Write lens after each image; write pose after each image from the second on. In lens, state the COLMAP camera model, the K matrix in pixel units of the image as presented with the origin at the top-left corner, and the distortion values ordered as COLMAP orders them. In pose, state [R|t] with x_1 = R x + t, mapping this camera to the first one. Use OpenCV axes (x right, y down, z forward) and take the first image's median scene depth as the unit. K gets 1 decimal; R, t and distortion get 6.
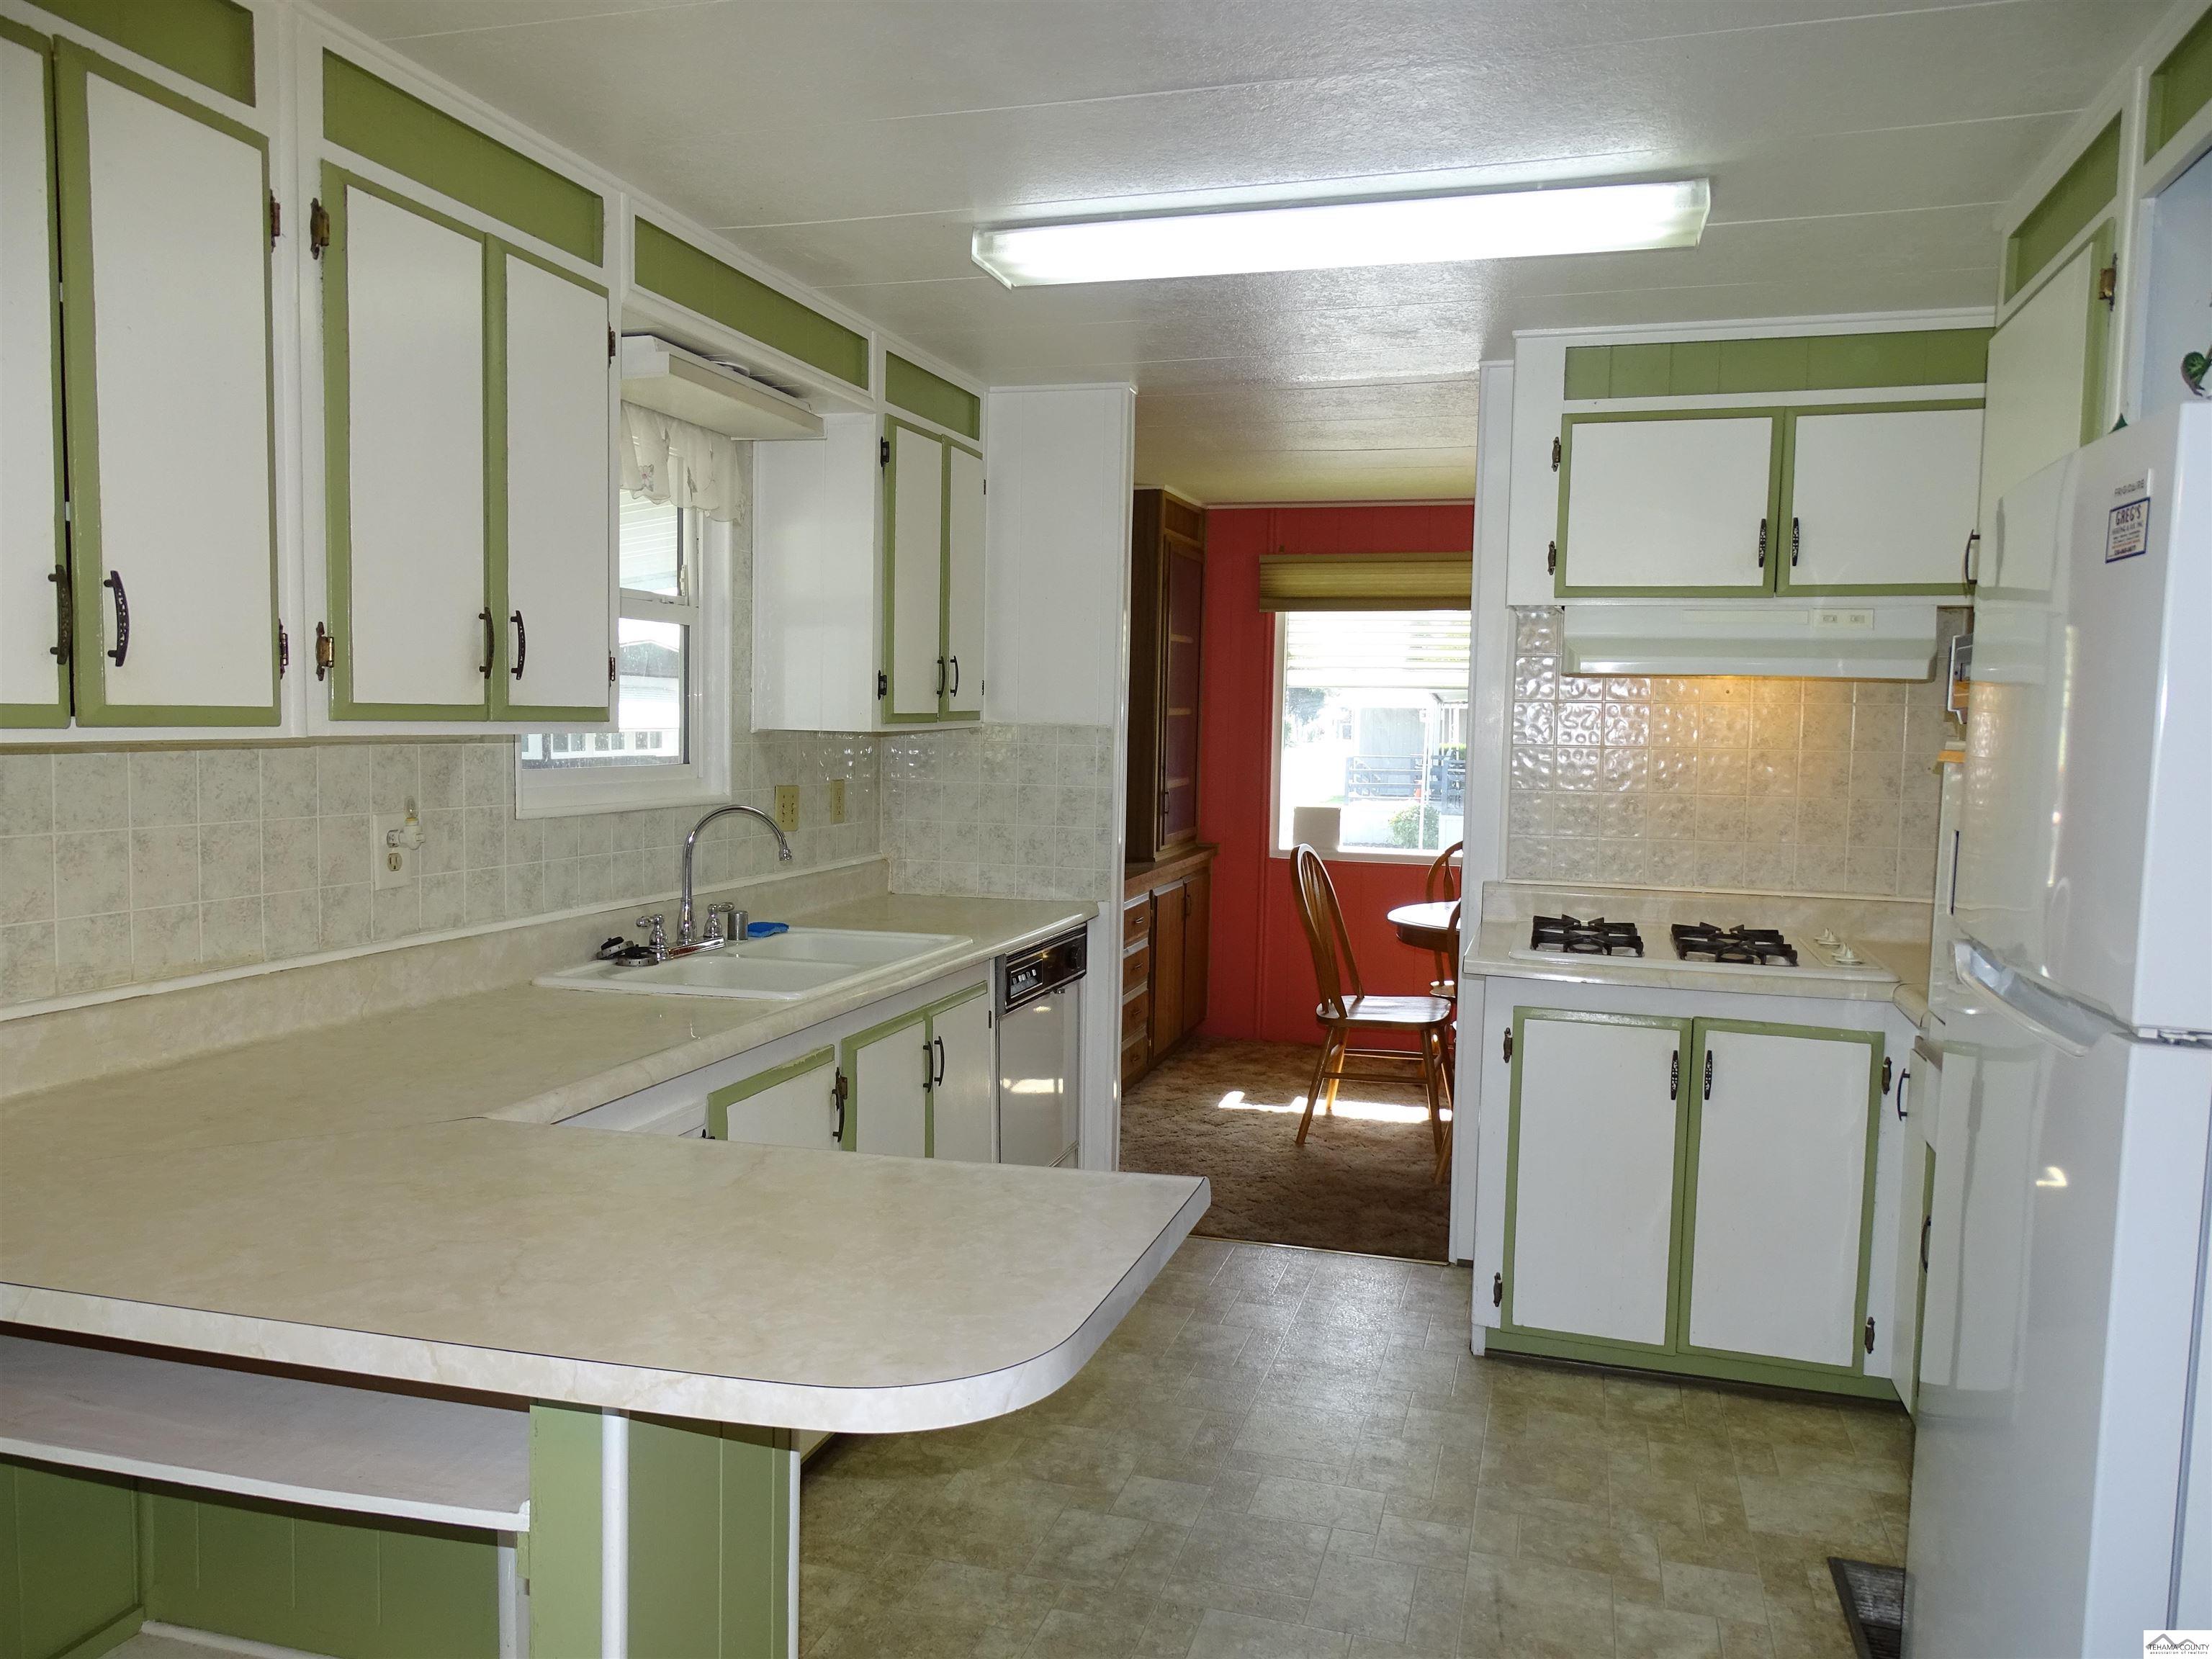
lens RADIAL K [[1564.4, 0, 1111.1], [0, 1564.4, 826.5], [0, 0, 1]] dist [-0.000878, 0.000444]
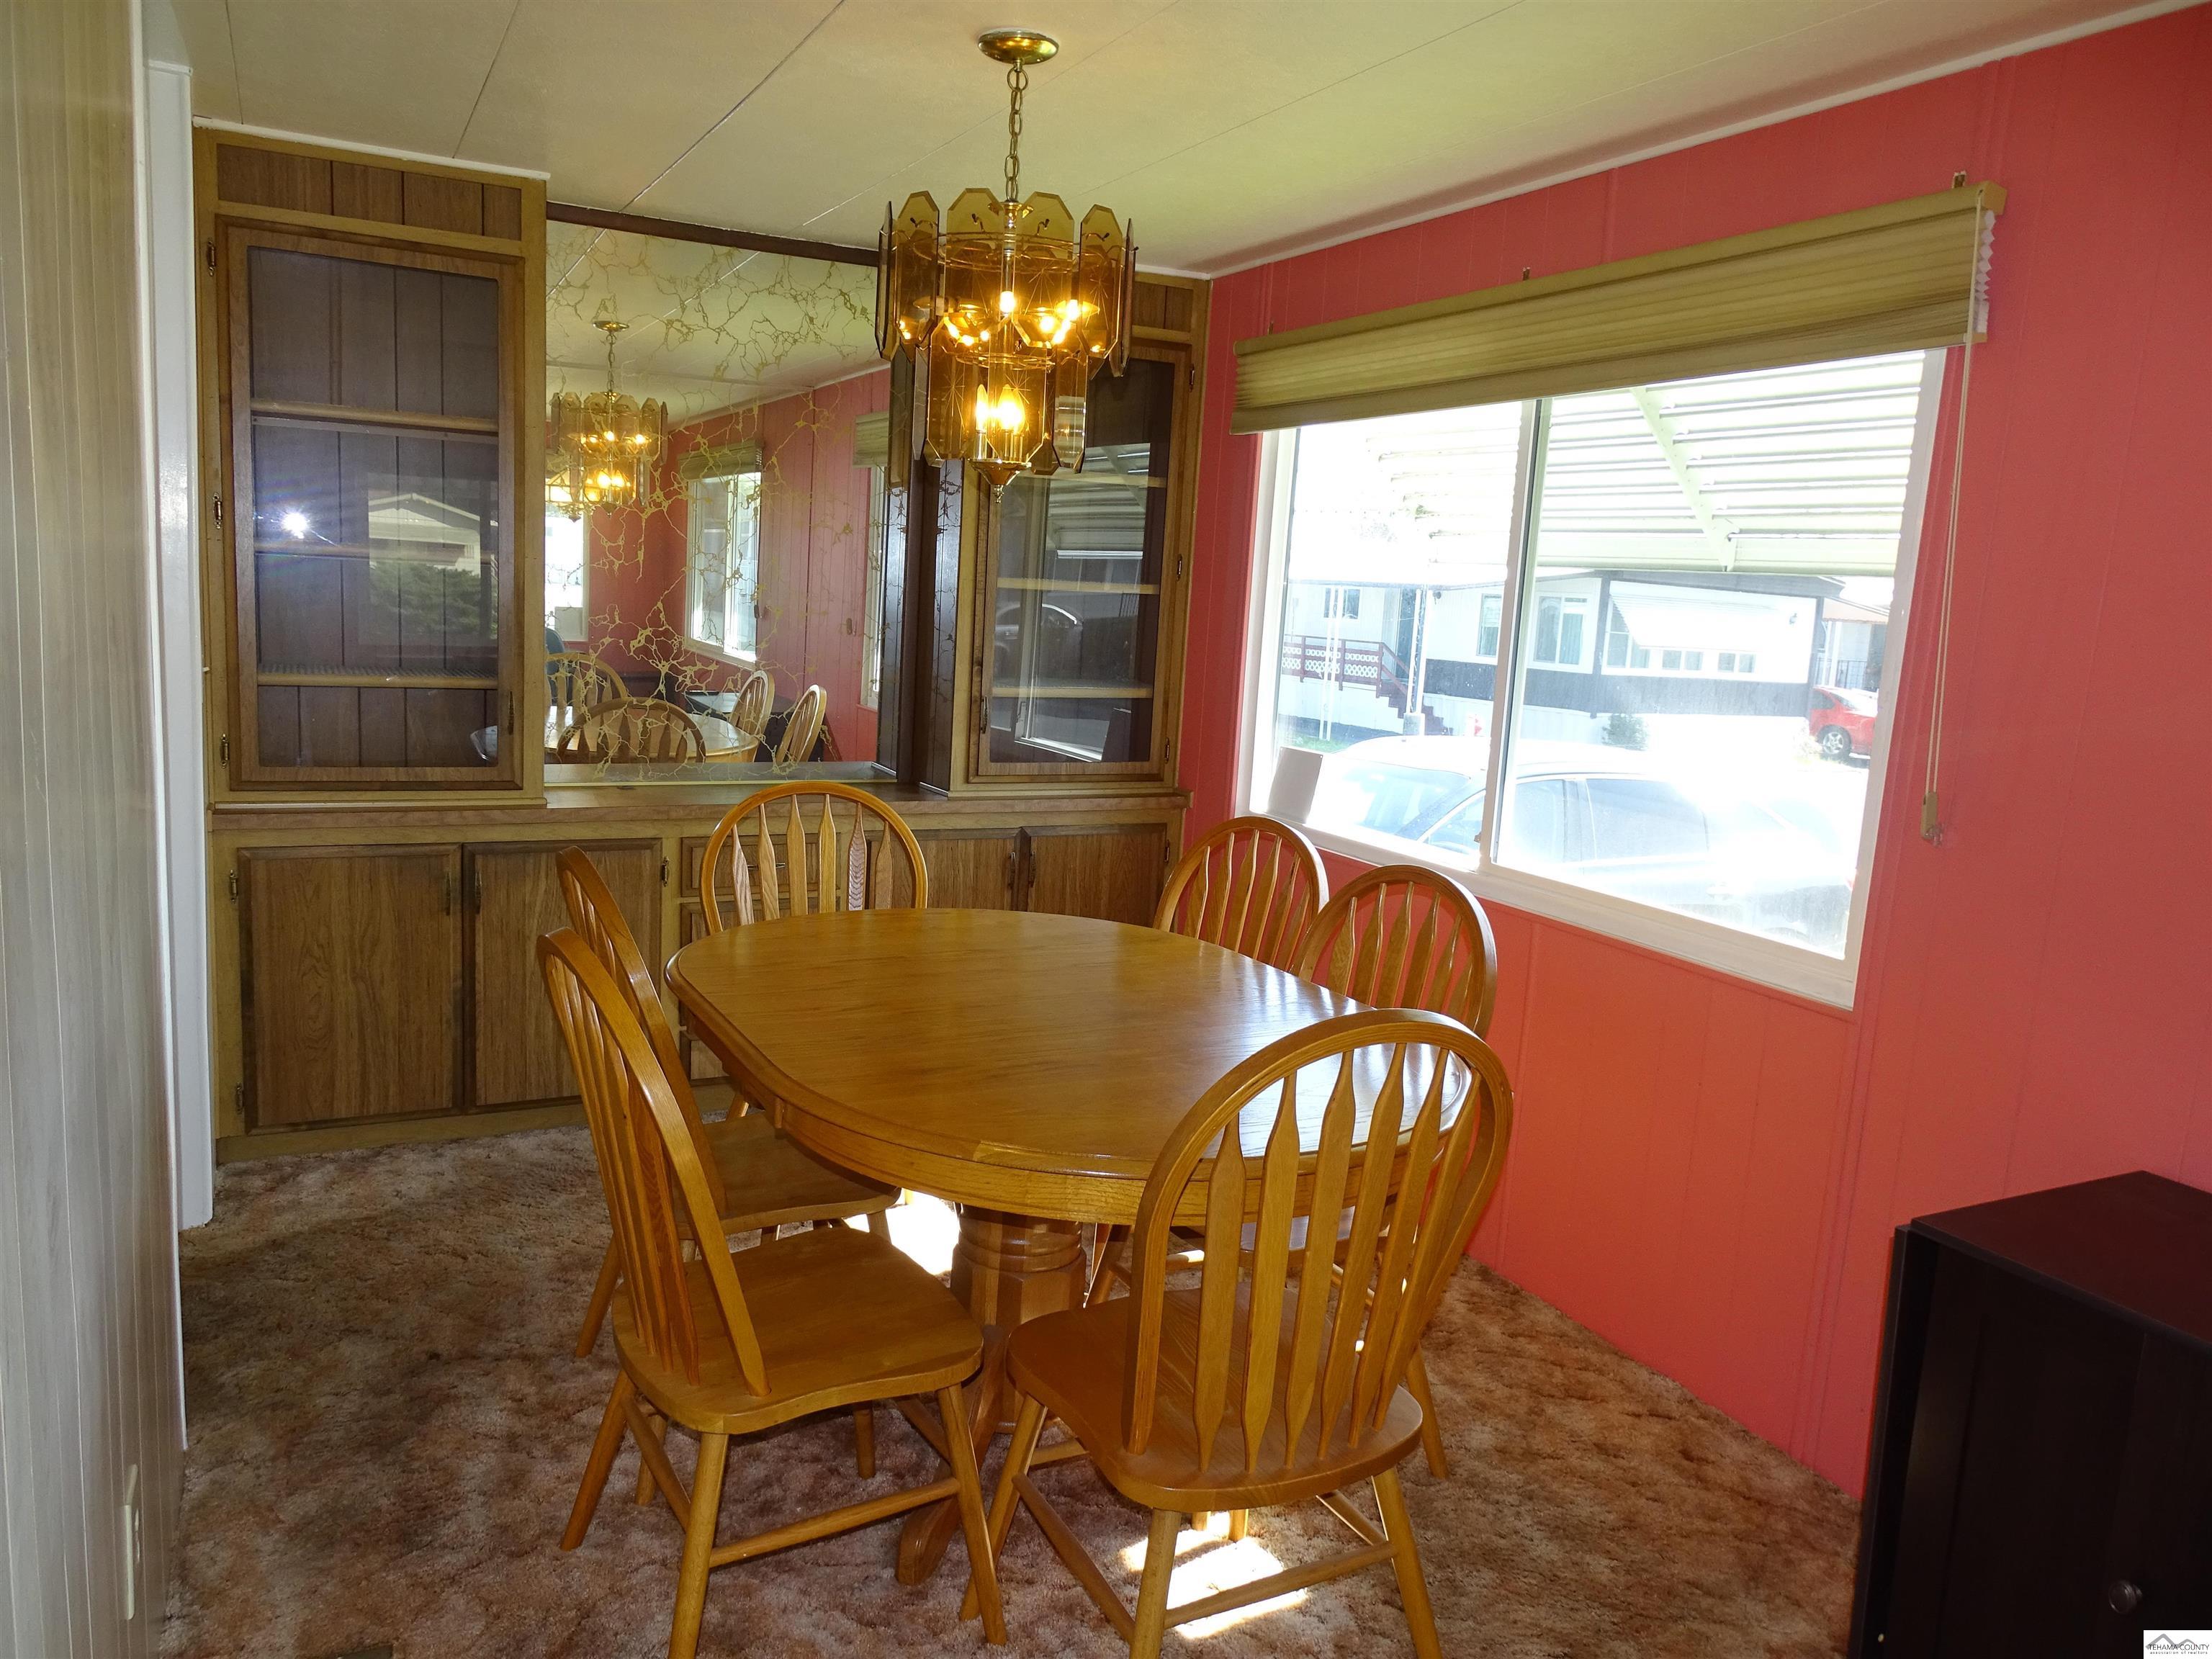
lens RADIAL K [[1564.4, 0, 1111.1], [0, 1564.4, 826.5], [0, 0, 1]] dist [-0.000878, 0.000444]
pose [[0.691001, 0.142658, -0.708637, 0.134464], [-0.109024, 0.989686, 0.092926, -0.007784], [0.714584, 0.013046, 0.699428, 0.128191]]
